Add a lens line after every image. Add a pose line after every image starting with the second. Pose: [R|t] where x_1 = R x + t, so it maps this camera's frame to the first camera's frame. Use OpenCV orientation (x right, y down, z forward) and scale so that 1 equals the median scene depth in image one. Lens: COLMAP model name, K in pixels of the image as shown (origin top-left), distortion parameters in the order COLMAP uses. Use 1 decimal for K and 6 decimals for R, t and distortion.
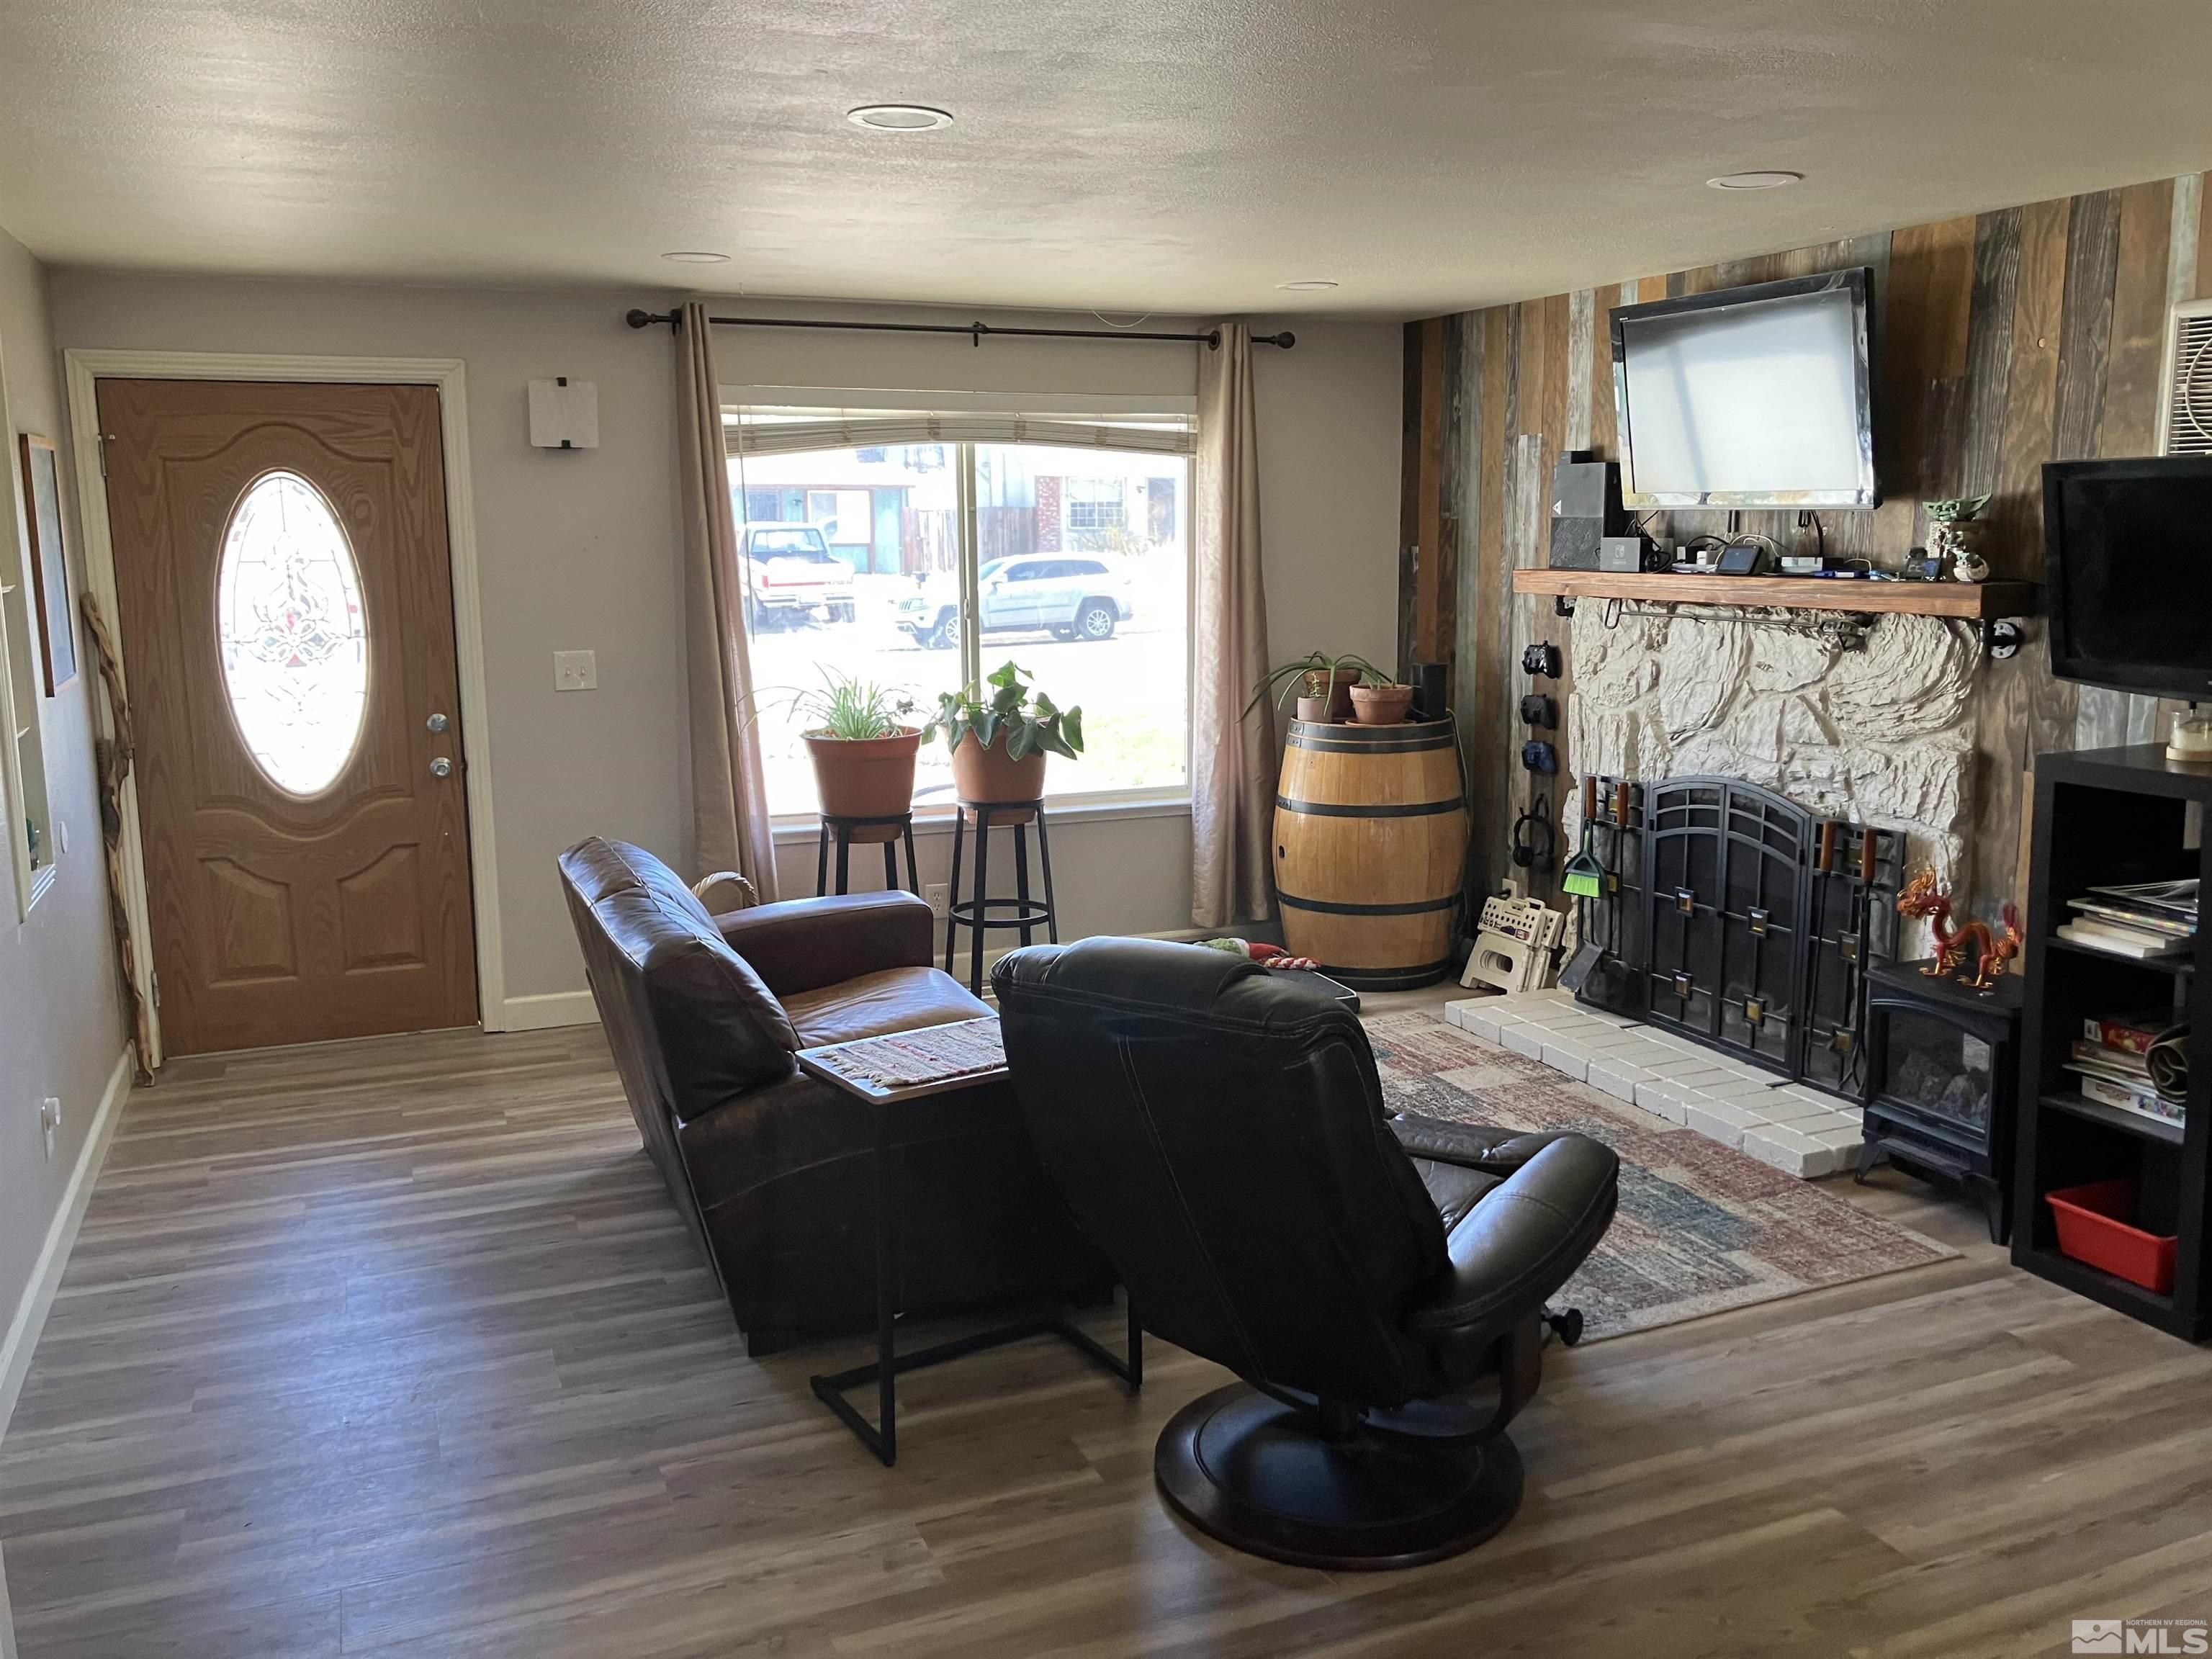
lens RADIAL K [[1853.5, 0, 1105.2], [0, 1853.5, 832.8], [0, 0, 1]] dist [0.063464, -0.049968]
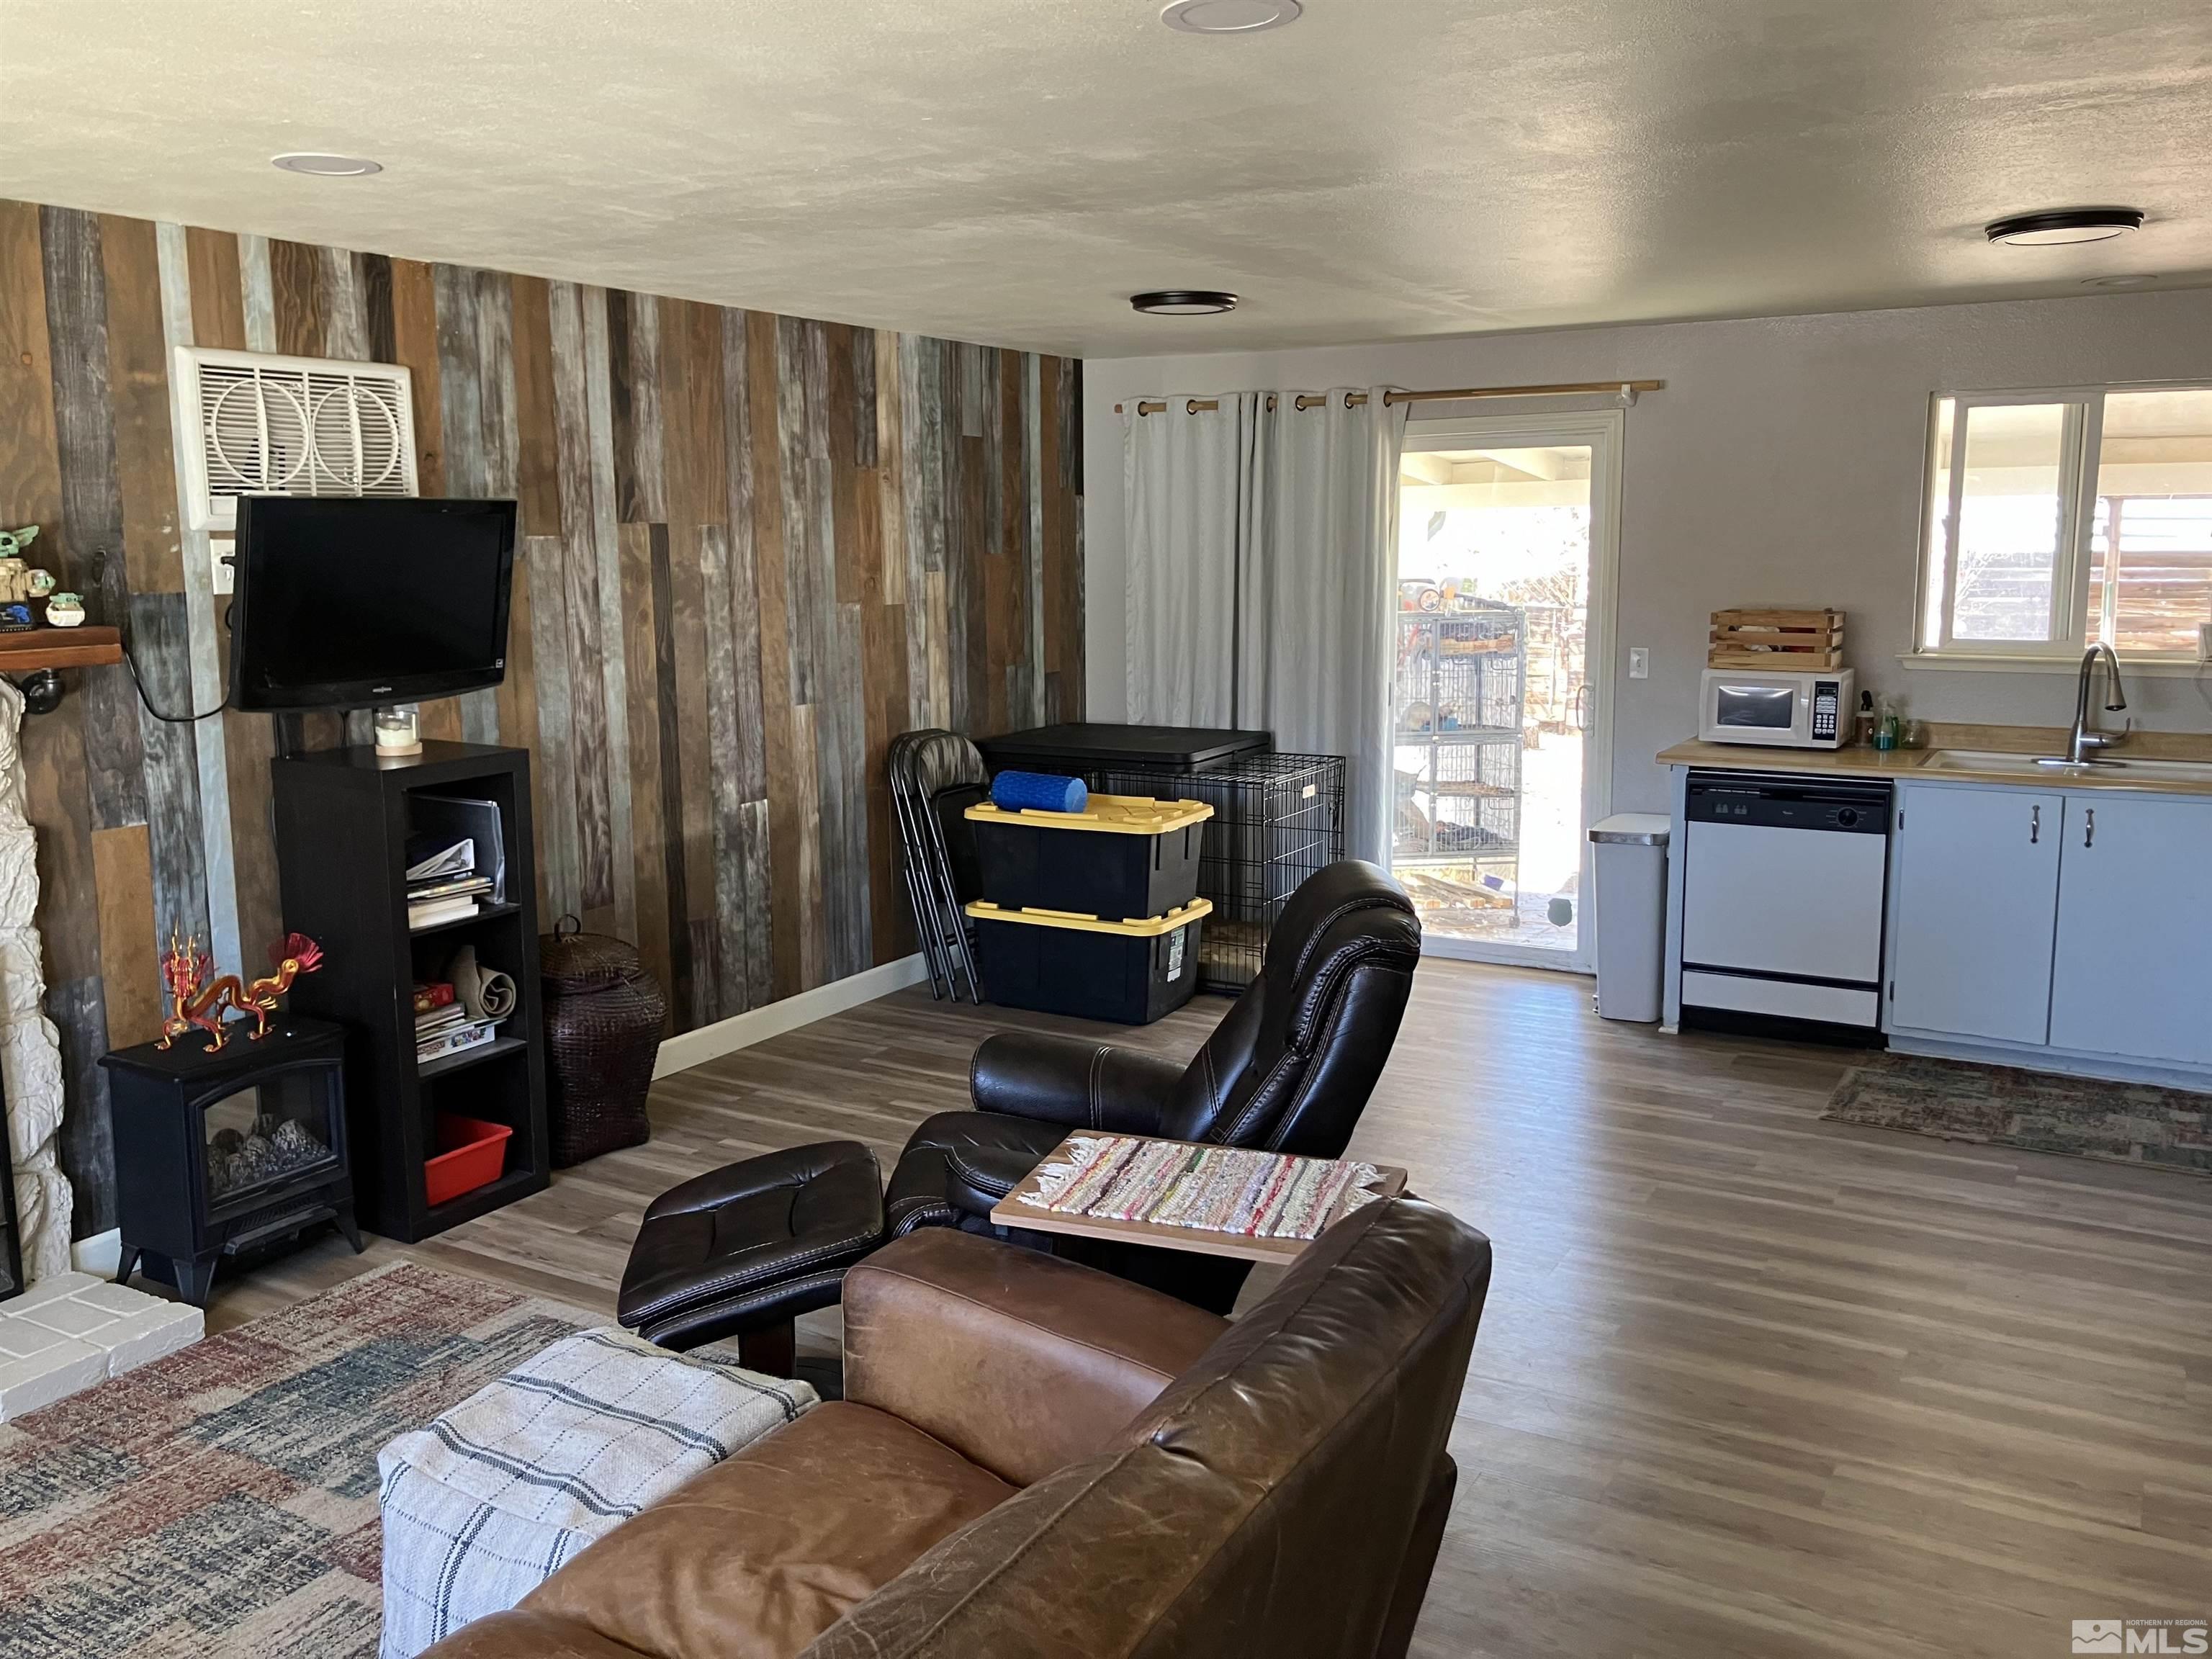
lens RADIAL K [[1853.5, 0, 1102.6], [0, 1853.5, 817.3], [0, 0, 1]] dist [0.063464, -0.049968]
pose [[-0.608452, -0.111282, 0.785750, -0.552909], [0.148726, 0.956587, 0.250643, -0.206438], [-0.779530, 0.269365, -0.565487, 1.199525]]
